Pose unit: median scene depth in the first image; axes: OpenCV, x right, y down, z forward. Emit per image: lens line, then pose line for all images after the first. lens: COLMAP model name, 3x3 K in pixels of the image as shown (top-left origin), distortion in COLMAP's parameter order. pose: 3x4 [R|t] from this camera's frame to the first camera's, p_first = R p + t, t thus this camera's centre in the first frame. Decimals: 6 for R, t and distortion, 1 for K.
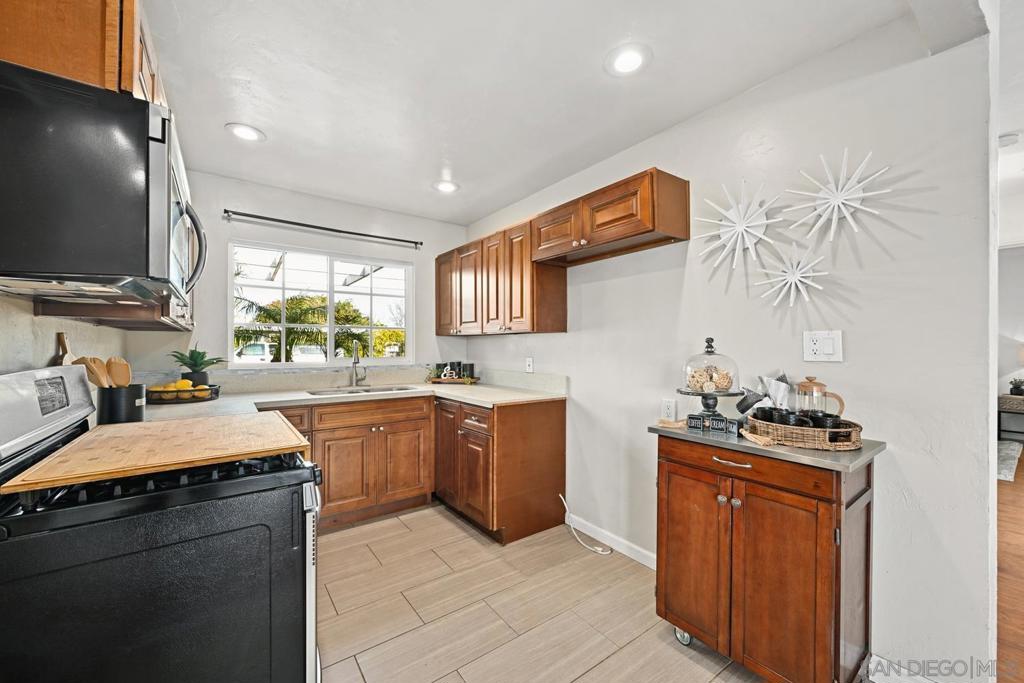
lens RADIAL K [[402.4, 0, 511.4], [0, 402.4, 343.3], [0, 0, 1]] dist [-0.001536, 0.001003]
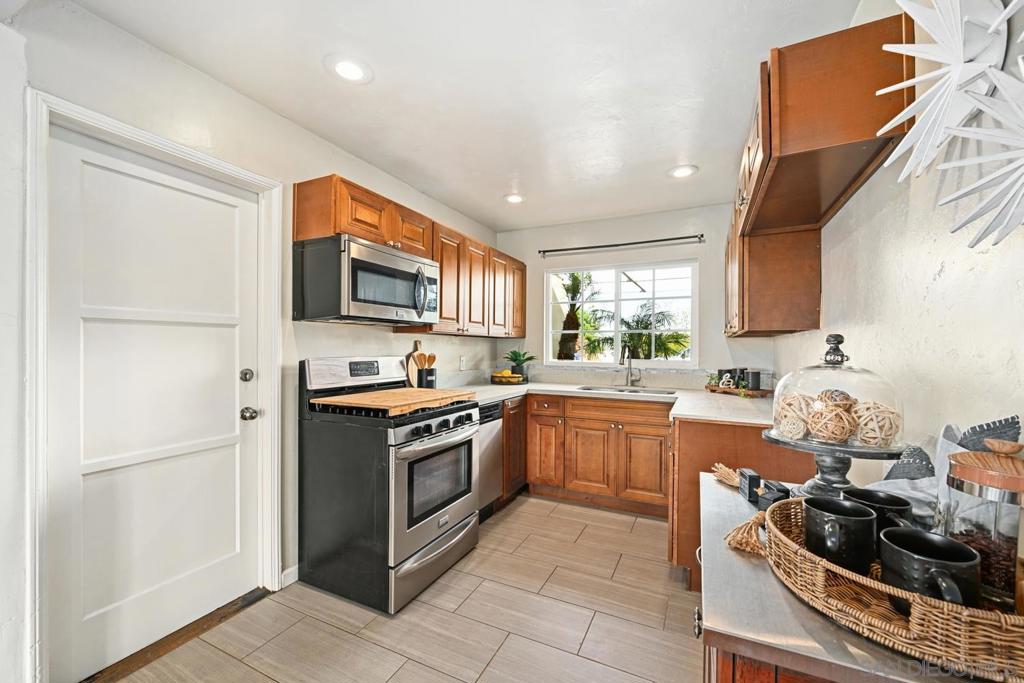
lens RADIAL K [[402.4, 0, 515.7], [0, 402.4, 346.1], [0, 0, 1]] dist [-0.001536, 0.001003]
pose [[0.472633, 0.000655, -0.881259, 0.487875], [-0.002050, 0.999998, -0.000356, 0.001523], [0.881257, 0.001974, 0.472633, 0.264864]]
